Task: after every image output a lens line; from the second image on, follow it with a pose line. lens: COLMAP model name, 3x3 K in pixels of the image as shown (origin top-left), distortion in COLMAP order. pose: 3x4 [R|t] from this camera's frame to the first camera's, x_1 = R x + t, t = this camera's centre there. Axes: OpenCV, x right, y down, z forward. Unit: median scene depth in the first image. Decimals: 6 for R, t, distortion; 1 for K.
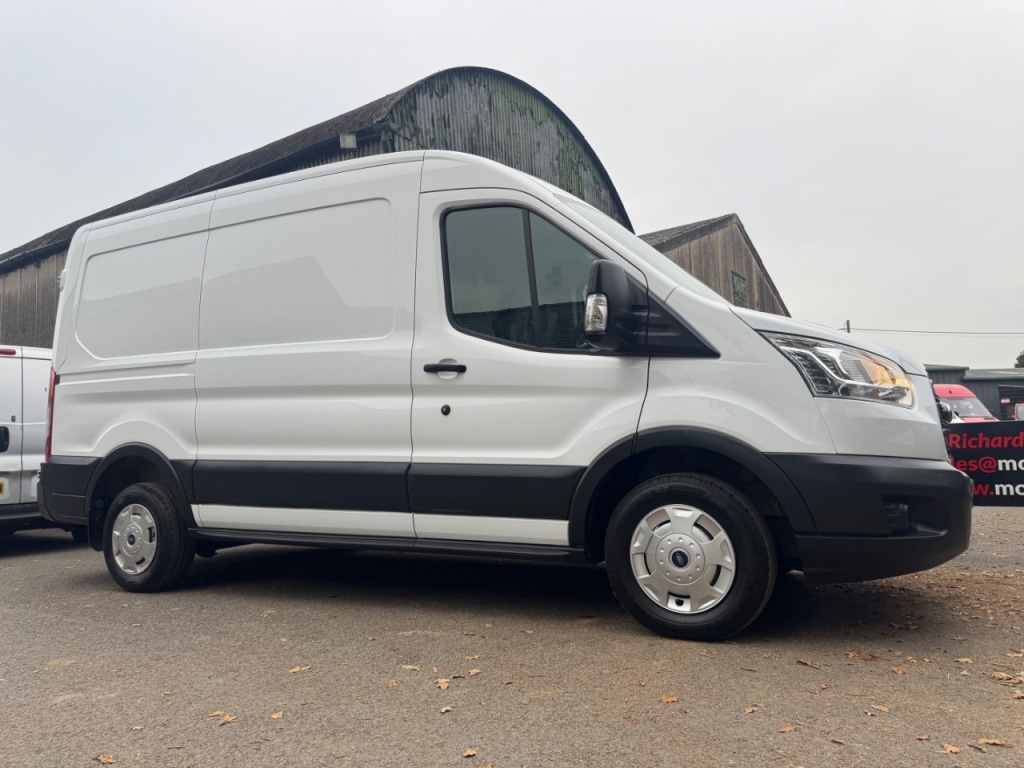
lens RADIAL K [[716.1, 0, 511.3], [0, 716.1, 379.9], [0, 0, 1]] dist [0.089741, -0.125021]
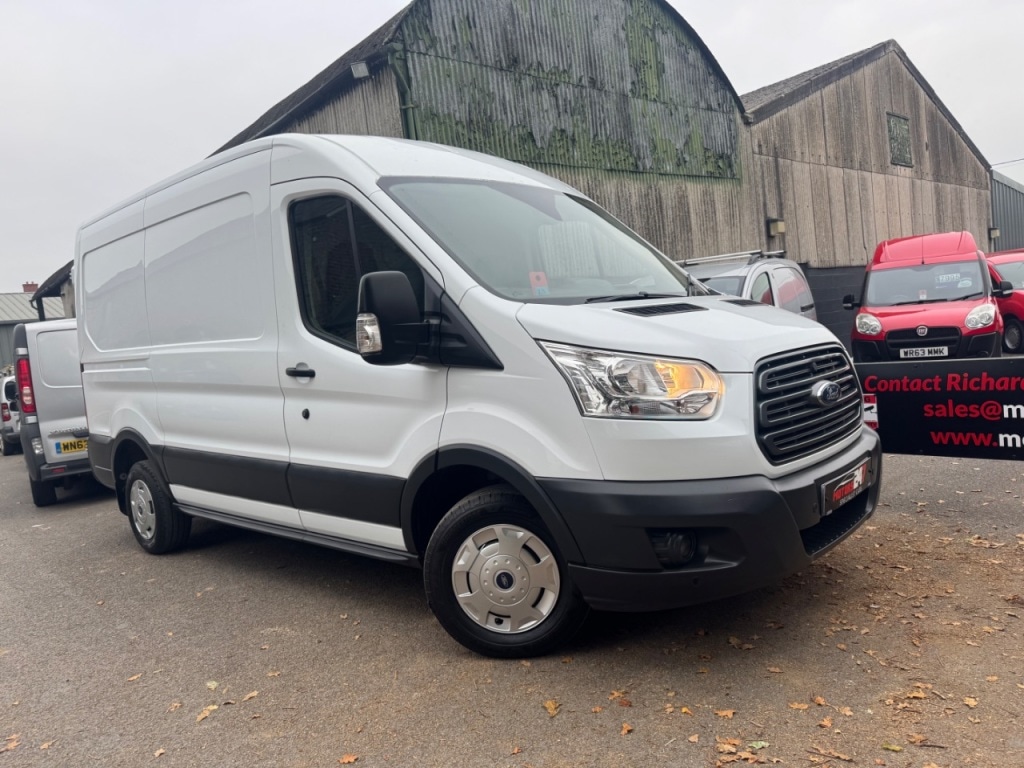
lens RADIAL K [[723.9, 0, 515.1], [0, 723.9, 386.5], [0, 0, 1]] dist [0.022273, -0.028711]
pose [[0.964573, -0.054513, -0.258122, 0.355194], [0.101405, 0.979863, 0.172003, -0.109285], [0.243548, -0.192085, 0.950678, 0.088965]]
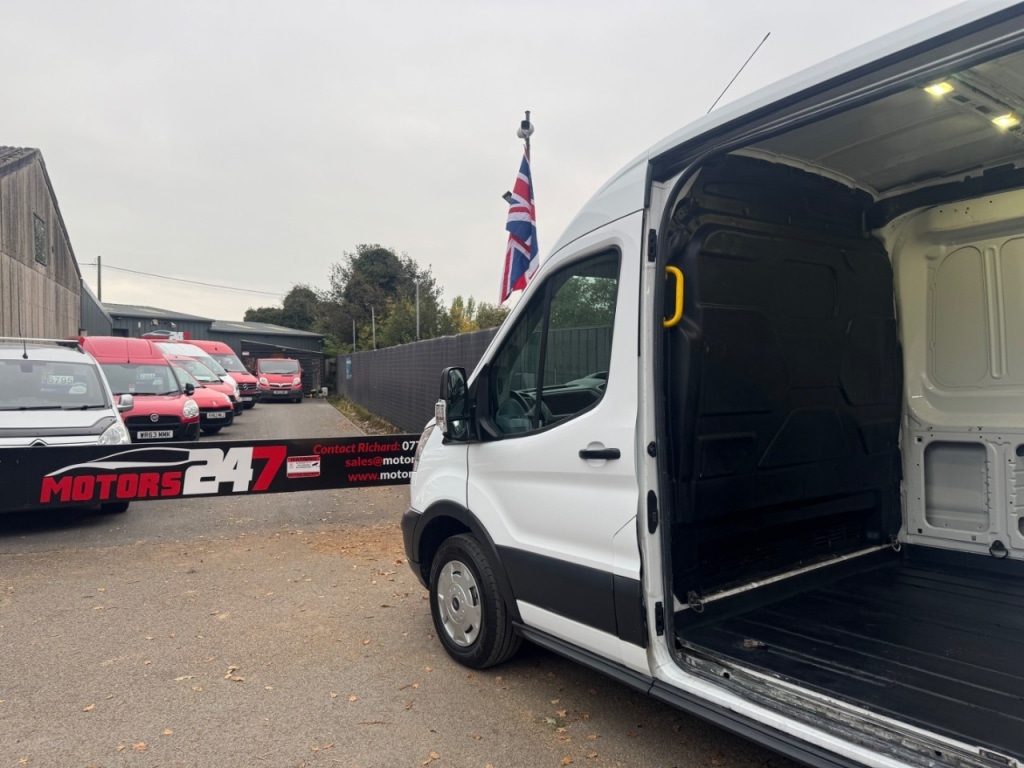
lens RADIAL K [[714.5, 0, 548.2], [0, 714.5, 388.0], [0, 0, 1]] dist [0.002018, -0.032064]
pose [[0.503924, 0.008185, 0.863709, -0.560328], [-0.102665, 0.993434, 0.050485, -0.173454], [-0.857625, -0.114114, 0.501456, -0.126467]]
